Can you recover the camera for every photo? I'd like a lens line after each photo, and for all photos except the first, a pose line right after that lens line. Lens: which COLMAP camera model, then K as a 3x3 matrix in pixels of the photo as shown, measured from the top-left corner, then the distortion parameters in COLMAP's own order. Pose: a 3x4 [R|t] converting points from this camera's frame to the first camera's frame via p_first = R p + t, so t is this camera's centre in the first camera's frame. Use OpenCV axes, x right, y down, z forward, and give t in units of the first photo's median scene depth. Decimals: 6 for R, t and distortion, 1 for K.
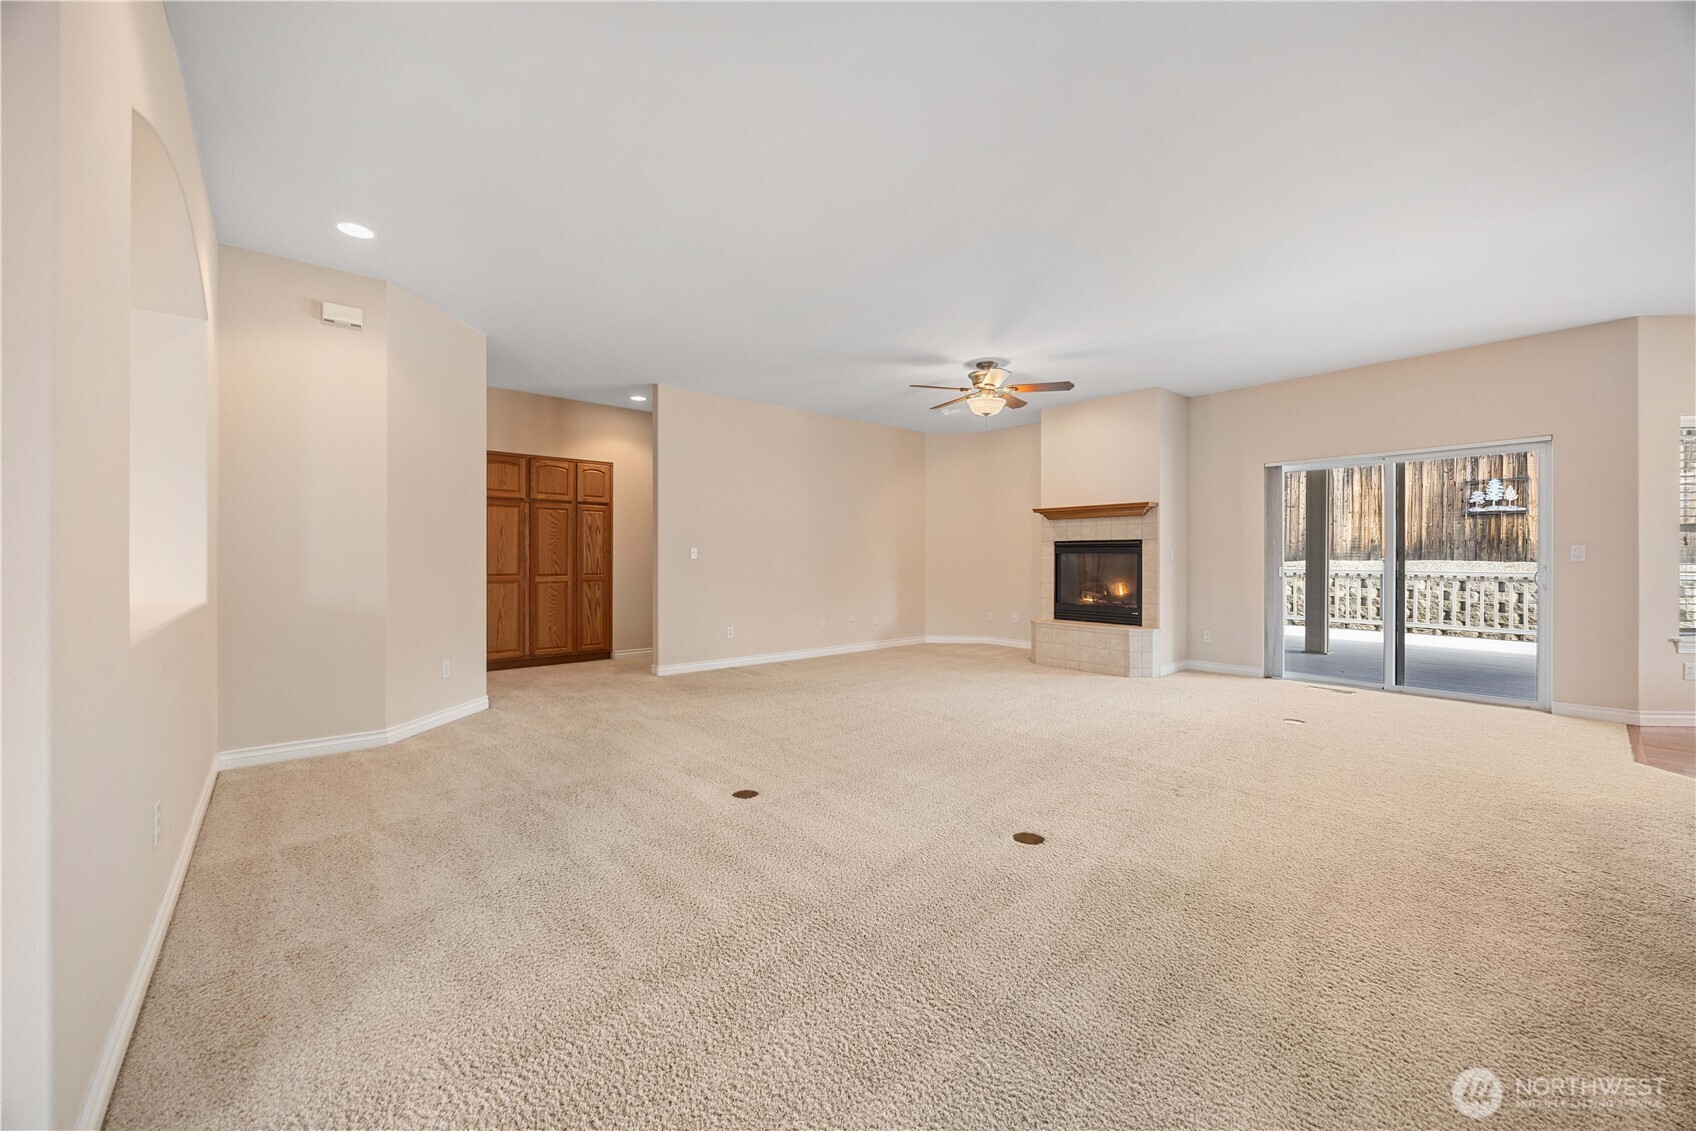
lens RADIAL K [[655.6, 0, 842.1], [0, 655.6, 544.5], [0, 0, 1]] dist [-0.002028, -0.000568]
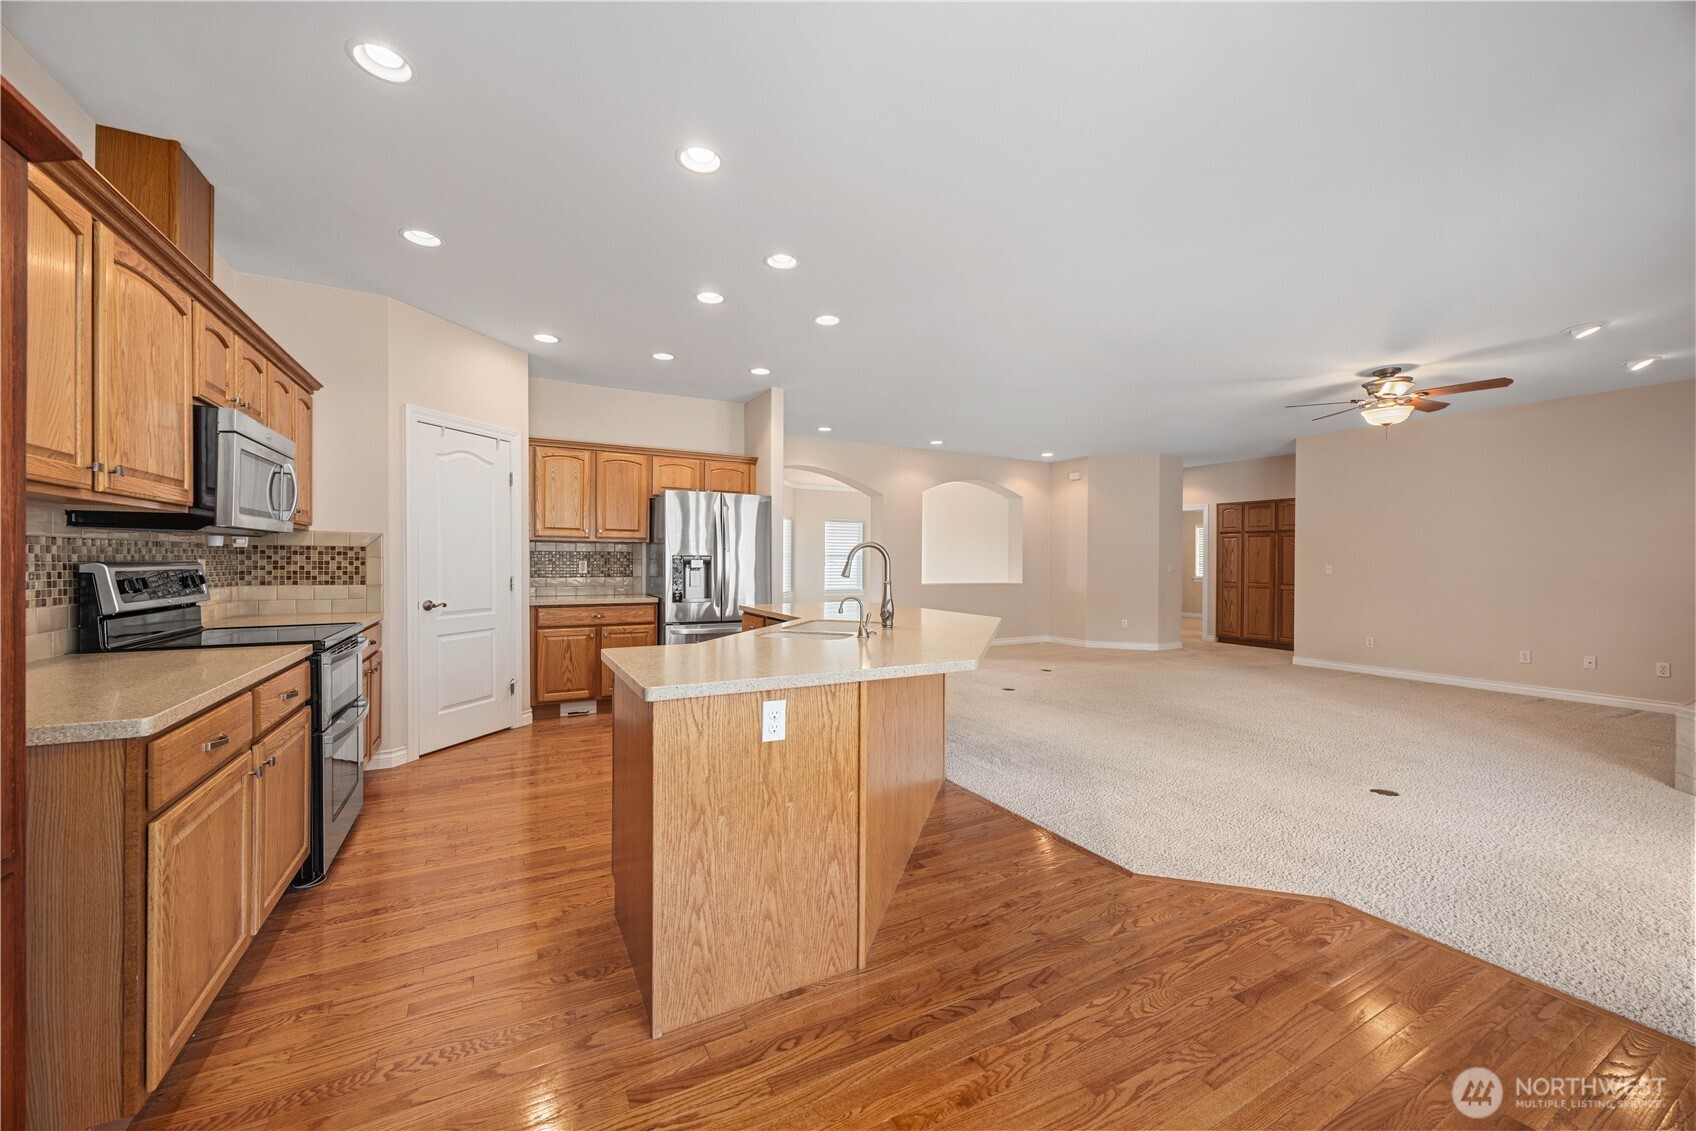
lens RADIAL K [[647.6, 0, 833.3], [0, 647.6, 562.0], [0, 0, 1]] dist [-0.000494, -0.000060]
pose [[-0.215984, -0.001513, -0.976396, 1.098868], [0.010249, 0.999940, -0.003817, -0.005771], [0.976343, -0.010831, -0.215955, 0.362310]]
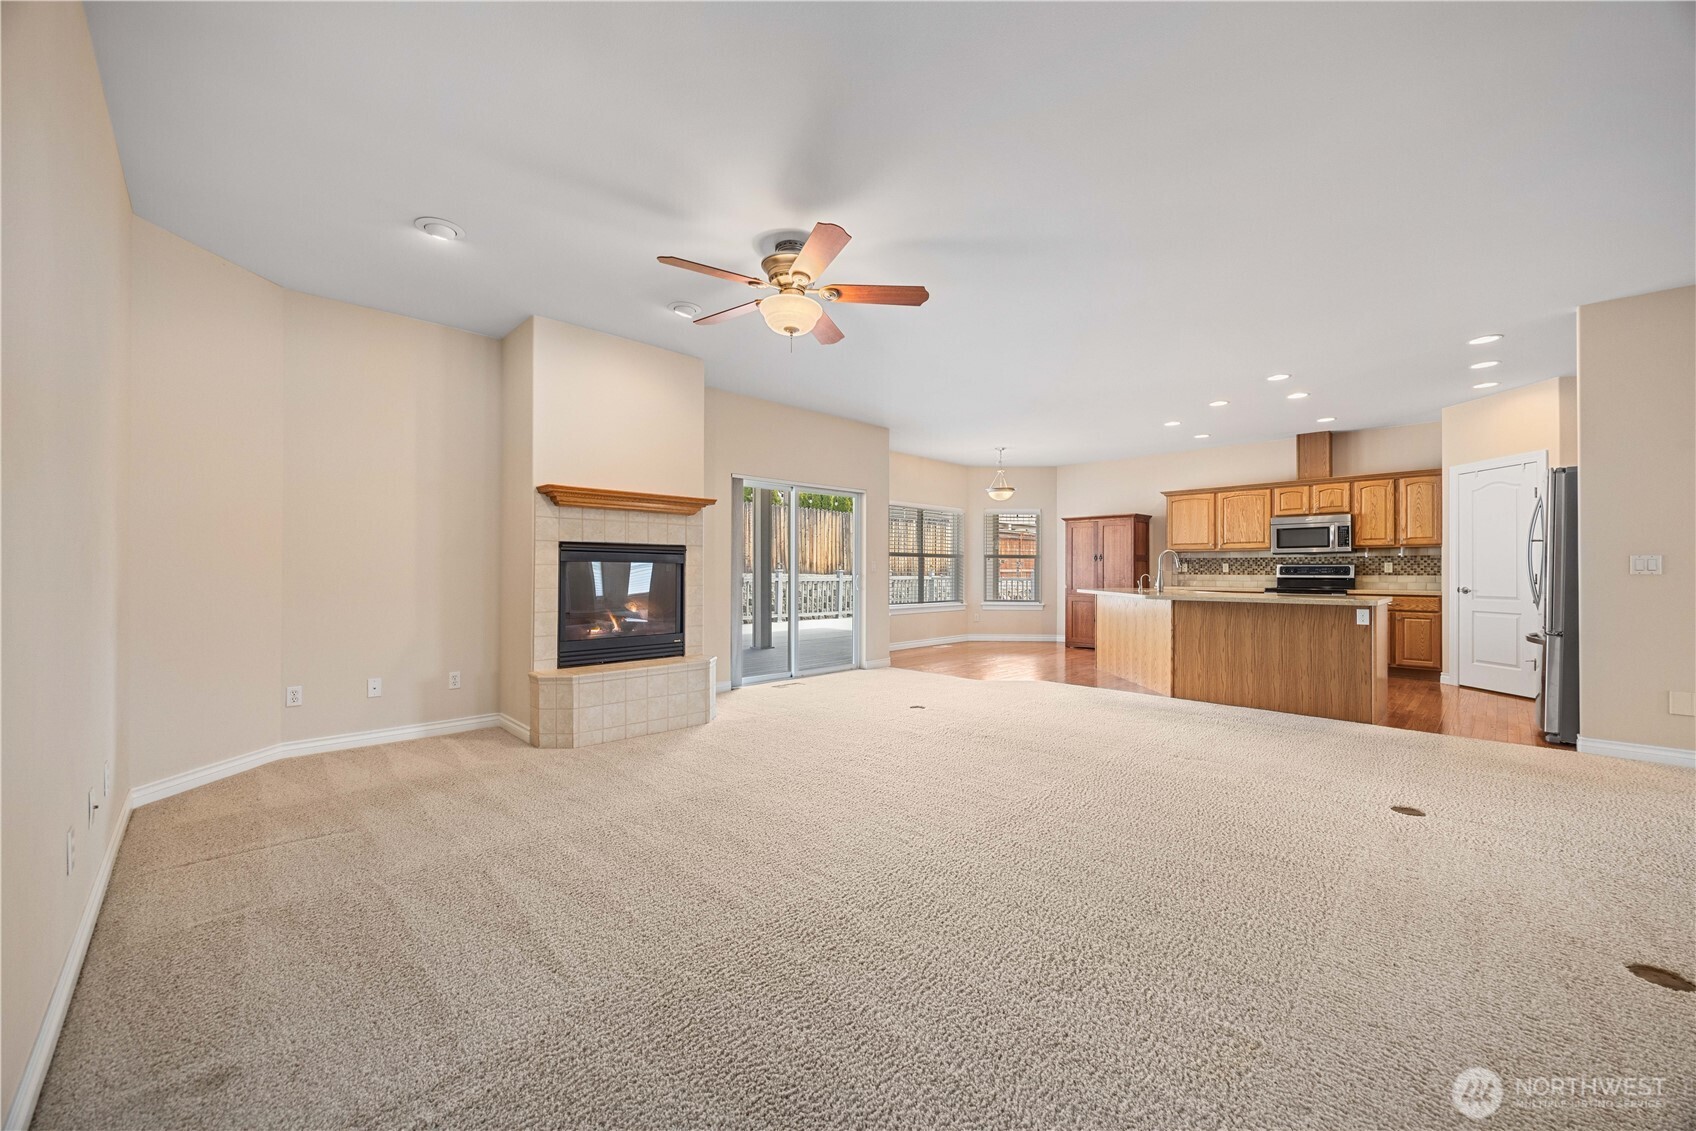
lens RADIAL K [[650.5, 0, 847.8], [0, 650.5, 573.1], [0, 0, 1]] dist [0.008951, -0.000172]
pose [[-0.080775, -0.005258, 0.996718, -0.323236], [-0.019932, 0.999795, 0.003659, 0.018623], [-0.996533, -0.019571, -0.080863, 0.845000]]
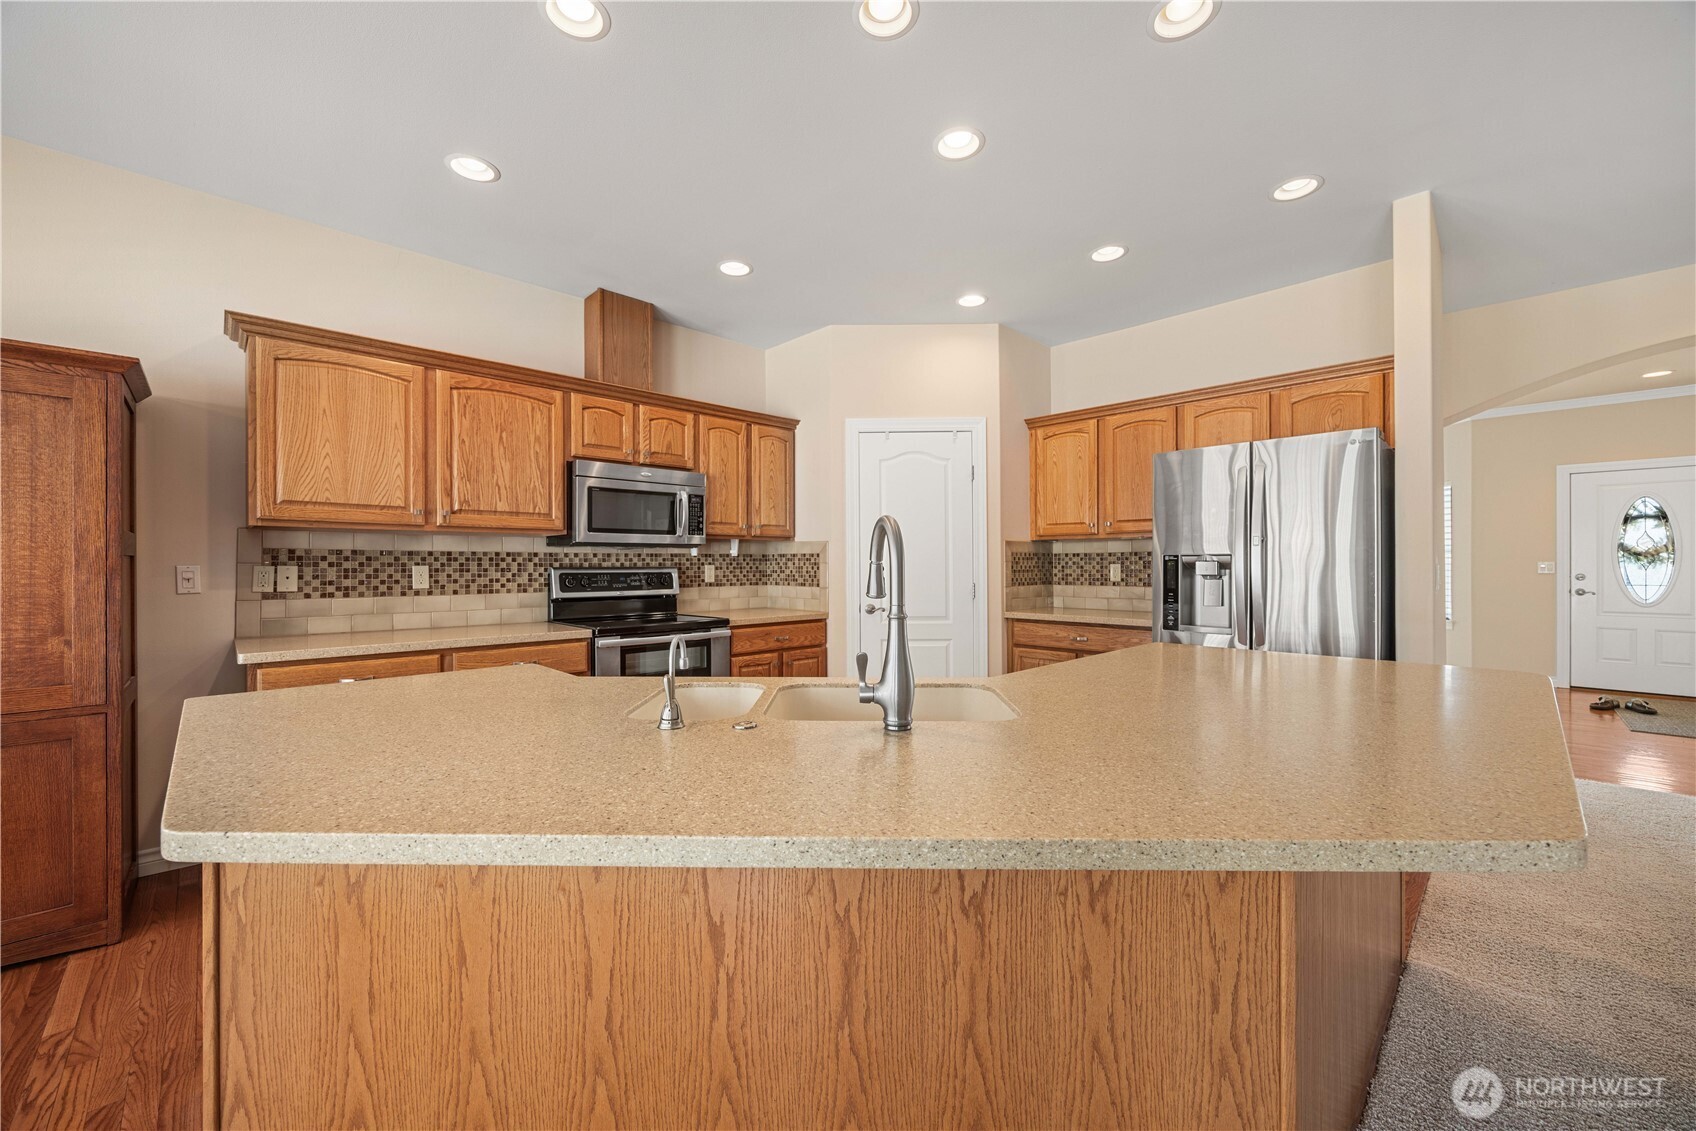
lens RADIAL K [[660.0, 0, 843.7], [0, 660.0, 568.0], [0, 0, 1]] dist [-0.002423, -0.000353]
pose [[-0.997644, 0.001563, -0.068581, 0.649241], [0.002512, 0.999902, -0.013751, -0.001982], [0.068552, -0.013891, -0.997551, 0.494567]]
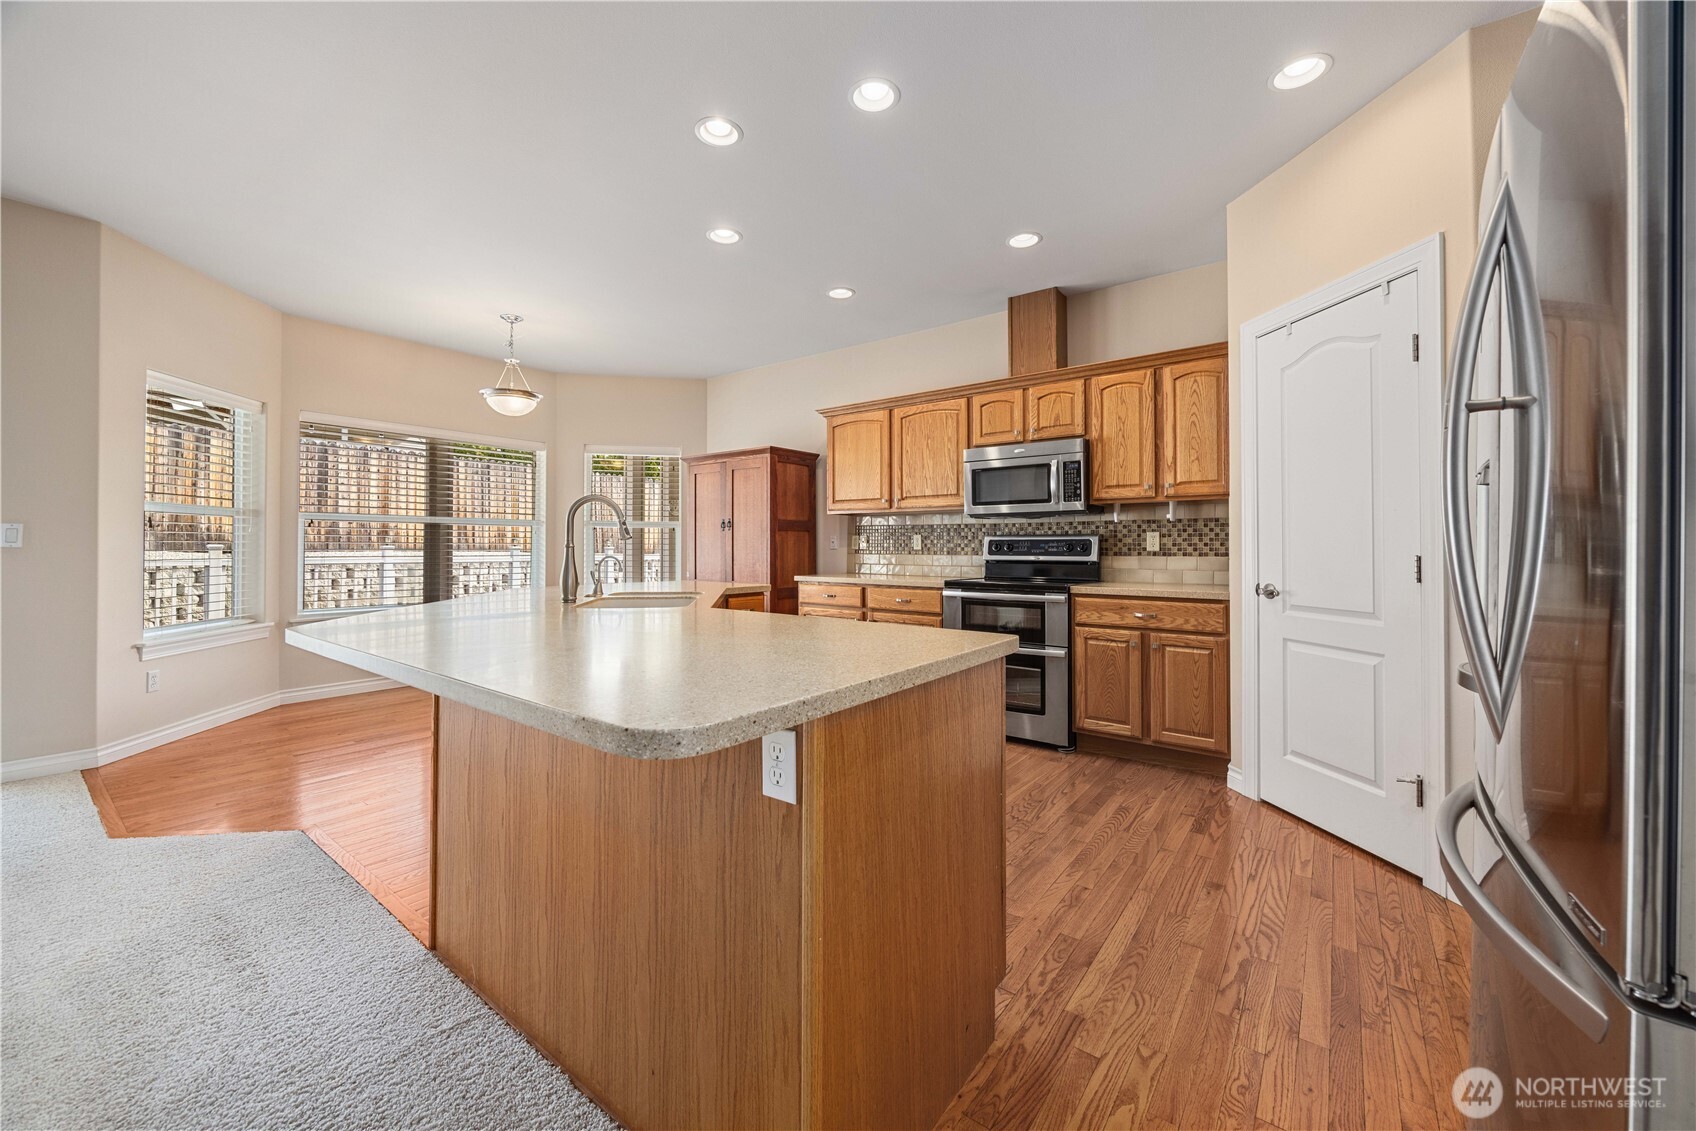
lens RADIAL K [[655.6, 0, 842.1], [0, 655.6, 544.5], [0, 0, 1]] dist [-0.002028, -0.000568]
pose [[-0.215571, 0.003707, 0.976481, 0.209522], [-0.021268, 0.999738, -0.008490, 0.008298], [-0.976257, -0.022598, -0.215436, 0.223317]]
